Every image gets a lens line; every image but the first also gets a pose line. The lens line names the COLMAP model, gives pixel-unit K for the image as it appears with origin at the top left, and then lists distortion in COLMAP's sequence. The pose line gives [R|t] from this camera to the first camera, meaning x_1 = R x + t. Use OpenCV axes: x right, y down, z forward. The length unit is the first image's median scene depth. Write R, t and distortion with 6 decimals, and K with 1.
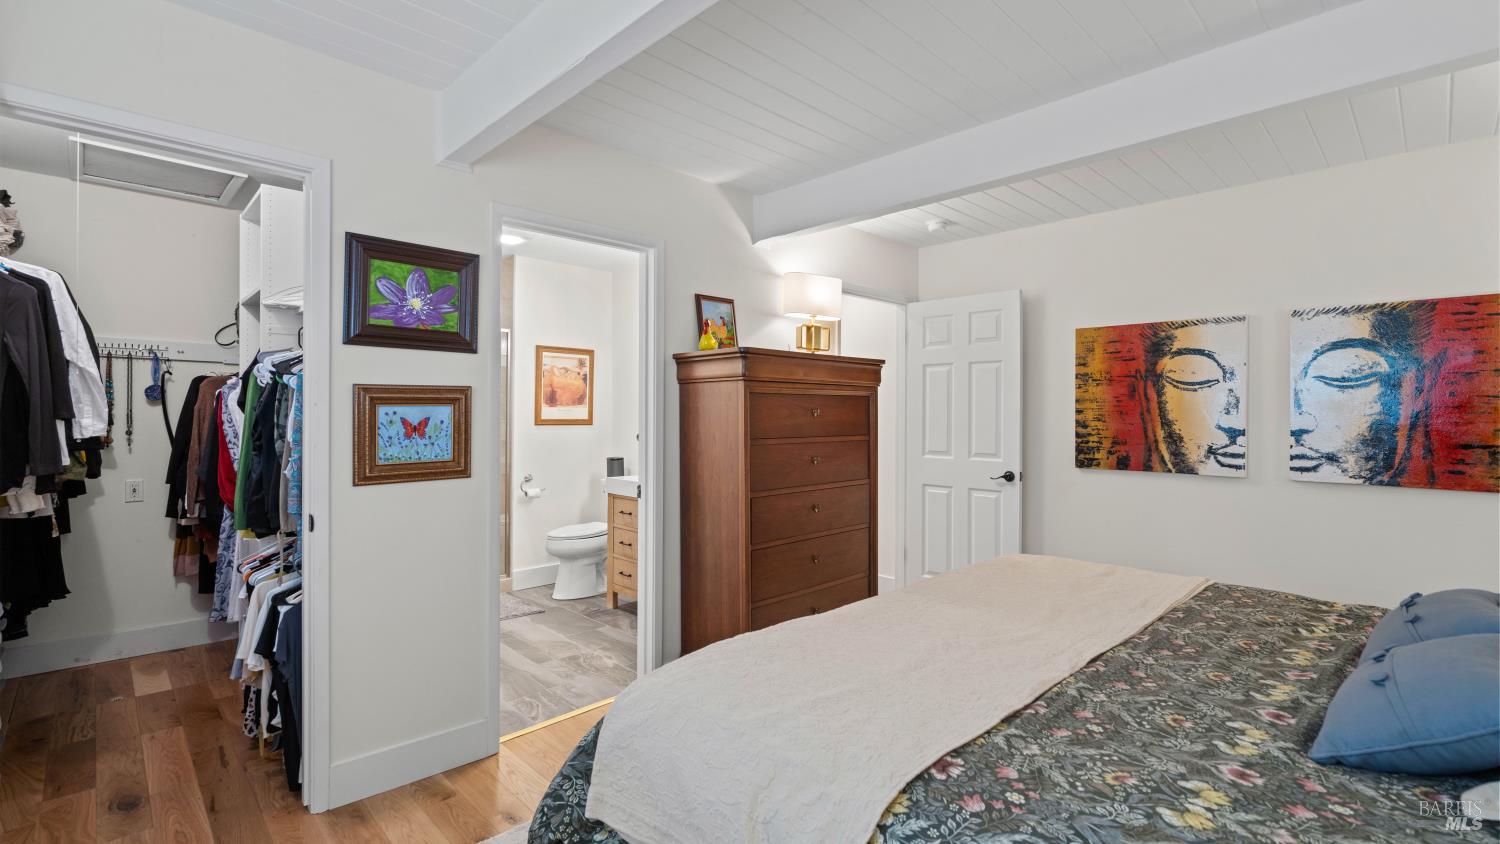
lens RADIAL K [[673.5, 0, 751.1], [0, 673.5, 415.8], [0, 0, 1]] dist [-0.002240, 0.001049]
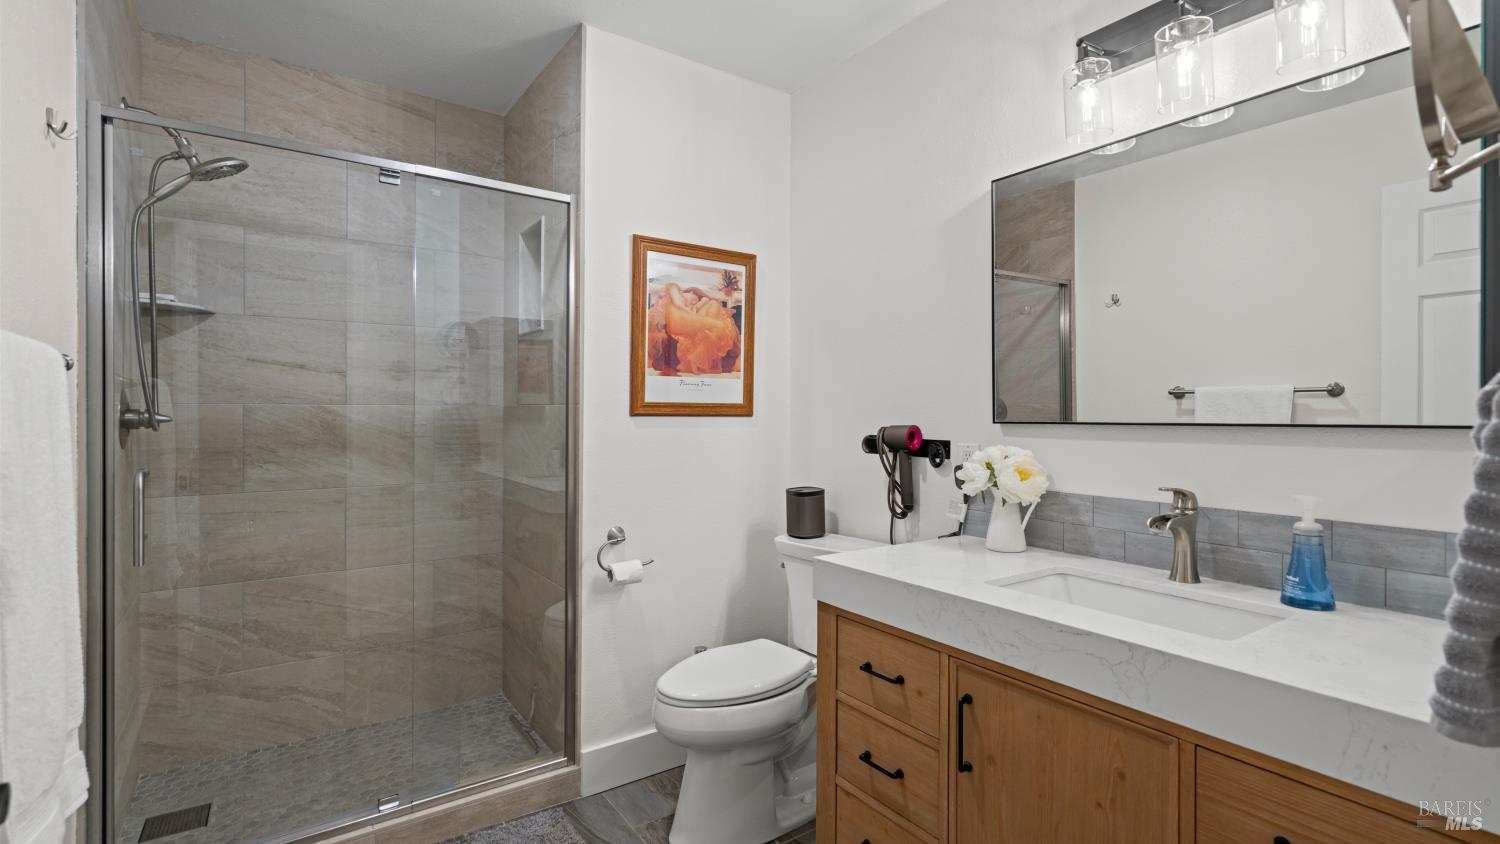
lens RADIAL K [[673.5, 0, 750.2], [0, 673.5, 423.9], [0, 0, 1]] dist [-0.002240, 0.001049]
pose [[0.985350, -0.001471, -0.170539, -0.161708], [0.002382, 0.999984, 0.005140, 0.016558], [0.170529, -0.005471, 0.985337, 0.555615]]
